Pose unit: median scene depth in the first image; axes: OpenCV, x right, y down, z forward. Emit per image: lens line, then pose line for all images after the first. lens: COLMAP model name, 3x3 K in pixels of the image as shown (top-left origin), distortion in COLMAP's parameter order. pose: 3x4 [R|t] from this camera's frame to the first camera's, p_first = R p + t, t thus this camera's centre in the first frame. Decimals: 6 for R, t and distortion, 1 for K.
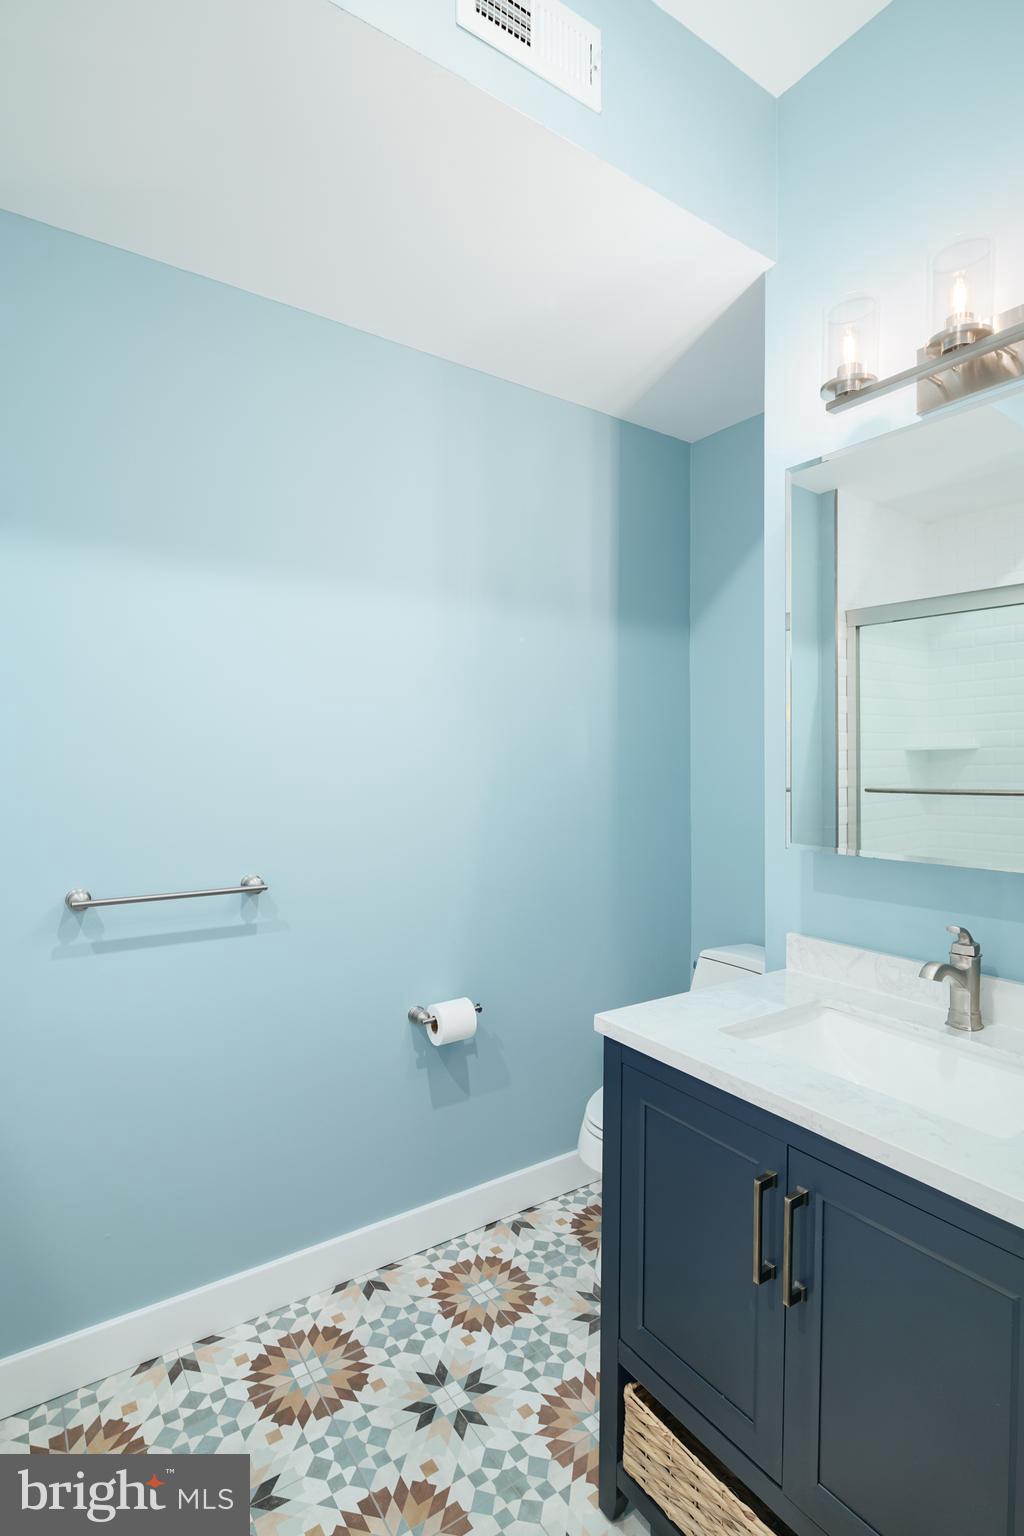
lens RADIAL K [[763.8, 0, 512.0], [0, 763.8, 768.0], [0, 0, 1]] dist [-0.000189, 0.000037]
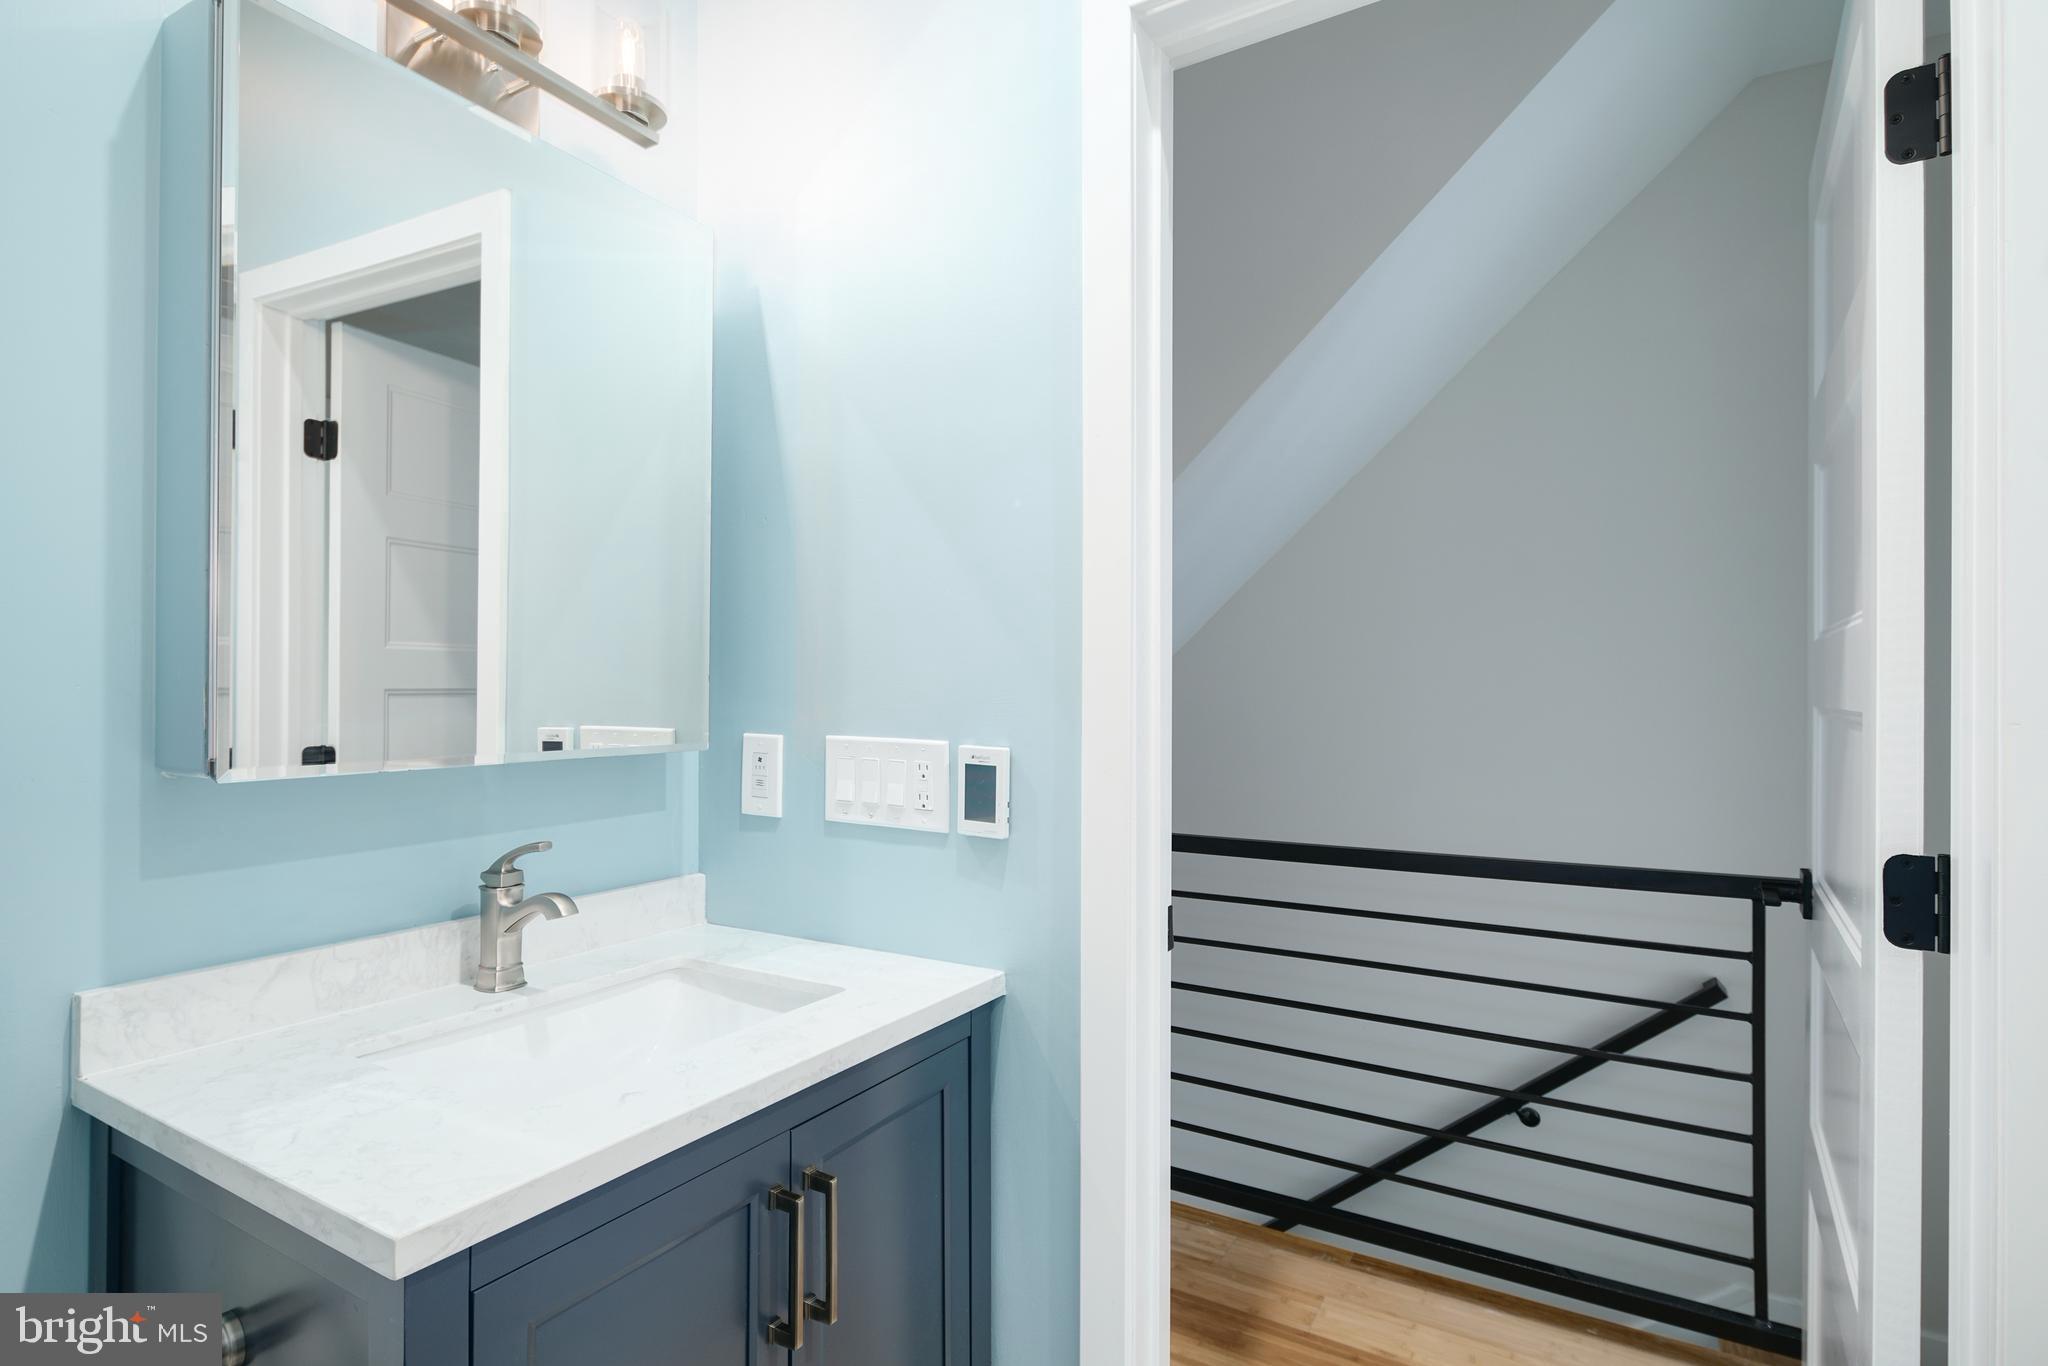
lens RADIAL K [[1018.4, 0, 1024.0], [0, 1018.4, 683.0], [0, 0, 1]] dist [-0.000189, 0.000037]
pose [[-0.428456, 0.000500, 0.903562, -0.515428], [0.000020, 1.000000, -0.000544, 0.051348], [-0.903562, -0.000215, -0.428456, 1.001657]]
